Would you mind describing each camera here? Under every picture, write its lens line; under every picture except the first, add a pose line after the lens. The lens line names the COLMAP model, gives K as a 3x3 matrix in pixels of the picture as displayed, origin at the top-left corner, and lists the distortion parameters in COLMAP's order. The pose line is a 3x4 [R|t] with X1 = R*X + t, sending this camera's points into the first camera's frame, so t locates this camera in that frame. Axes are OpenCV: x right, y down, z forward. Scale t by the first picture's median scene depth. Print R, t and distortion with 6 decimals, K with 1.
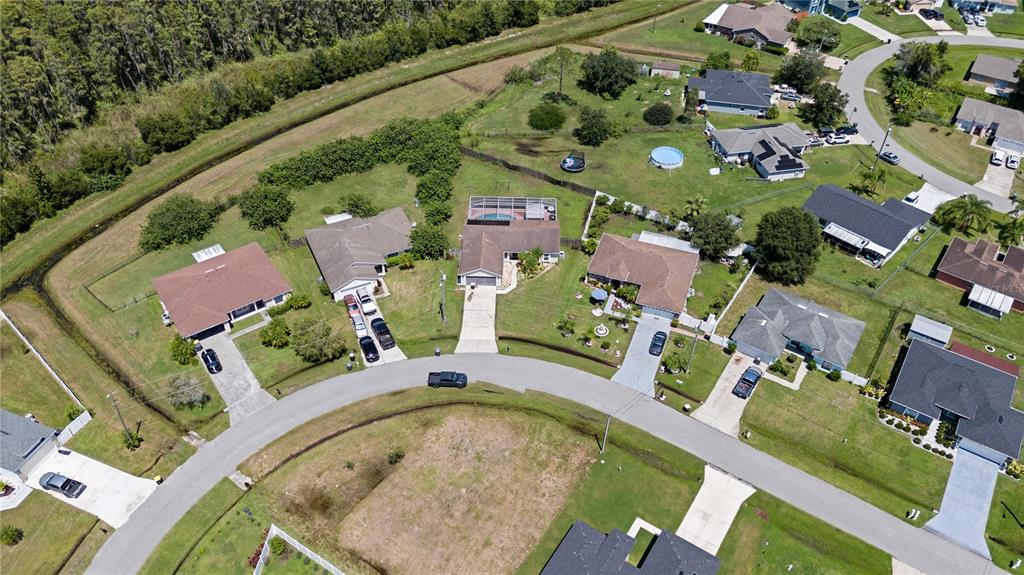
lens RADIAL K [[780.1, 0, 512.0], [0, 780.1, 287.5], [0, 0, 1]] dist [0.070855, -0.083538]
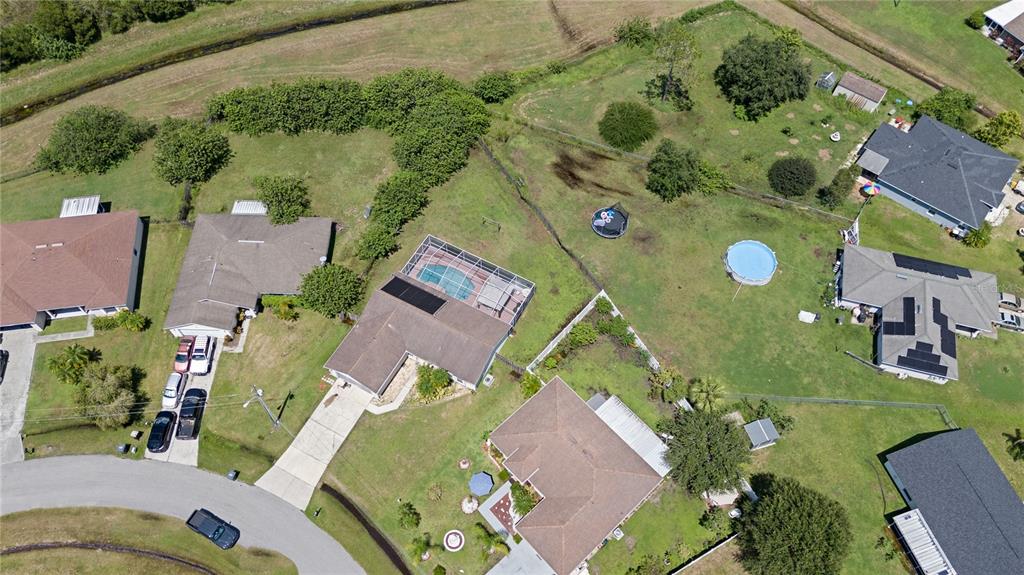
lens RADIAL K [[780.1, 0, 512.0], [0, 780.1, 287.5], [0, 0, 1]] dist [0.070855, -0.083538]
pose [[0.890792, 0.383500, -0.243758, 0.214653], [-0.302773, 0.900915, 0.310936, -0.330274], [0.338849, -0.203176, 0.918641, 0.378922]]
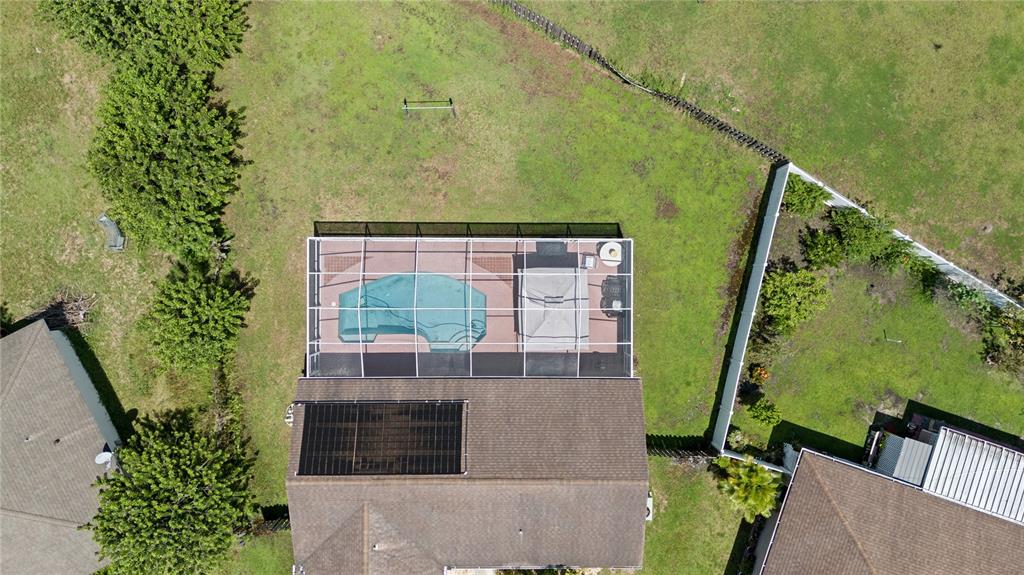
lens RADIAL K [[780.1, 0, 512.0], [0, 780.1, 287.5], [0, 0, 1]] dist [0.070855, -0.083538]
pose [[0.999734, -0.022289, 0.005963, 0.013651], [0.010162, 0.657386, 0.753485, -0.314496], [-0.020715, -0.753224, 0.657438, 0.847598]]
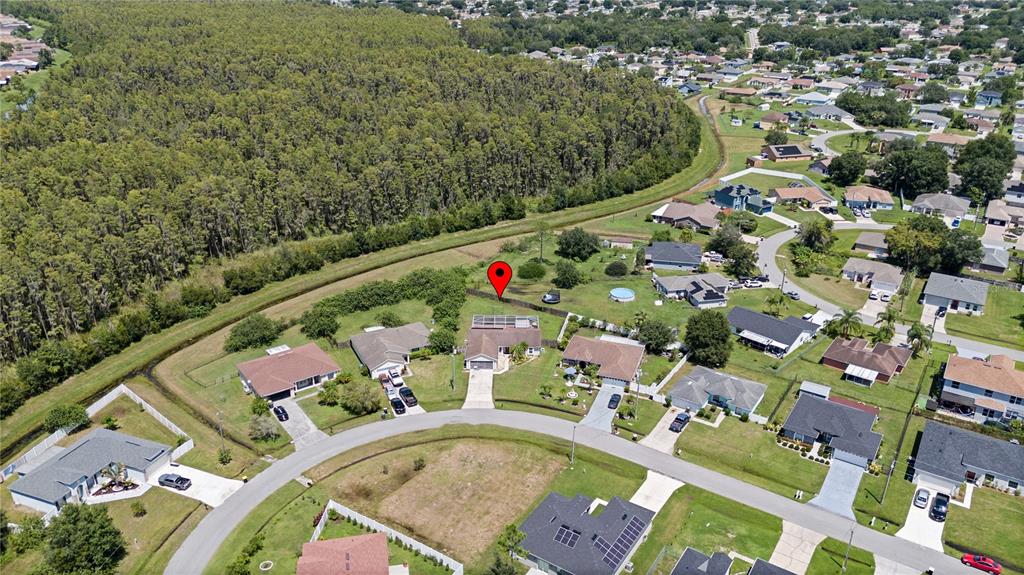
lens RADIAL K [[786.9, 0, 511.7], [0, 786.9, 265.4], [0, 0, 1]] dist [0.126142, -0.259996]
pose [[0.999954, -0.008232, 0.004866, 0.005863], [0.009385, 0.942447, -0.334225, 0.262608], [-0.001835, 0.334255, 0.942481, -0.305379]]
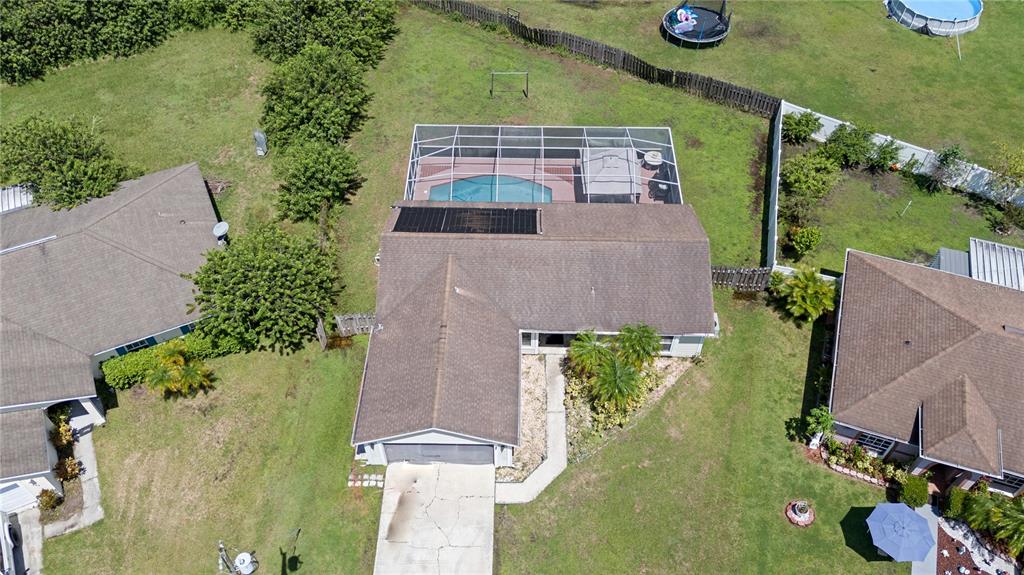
lens RADIAL K [[780.1, 0, 512.0], [0, 780.1, 287.5], [0, 0, 1]] dist [0.070855, -0.083538]
pose [[0.999929, -0.011740, -0.001985, -0.012229], [0.011903, 0.989748, 0.142331, -0.098732], [0.000294, -0.142345, 0.989817, 0.683274]]
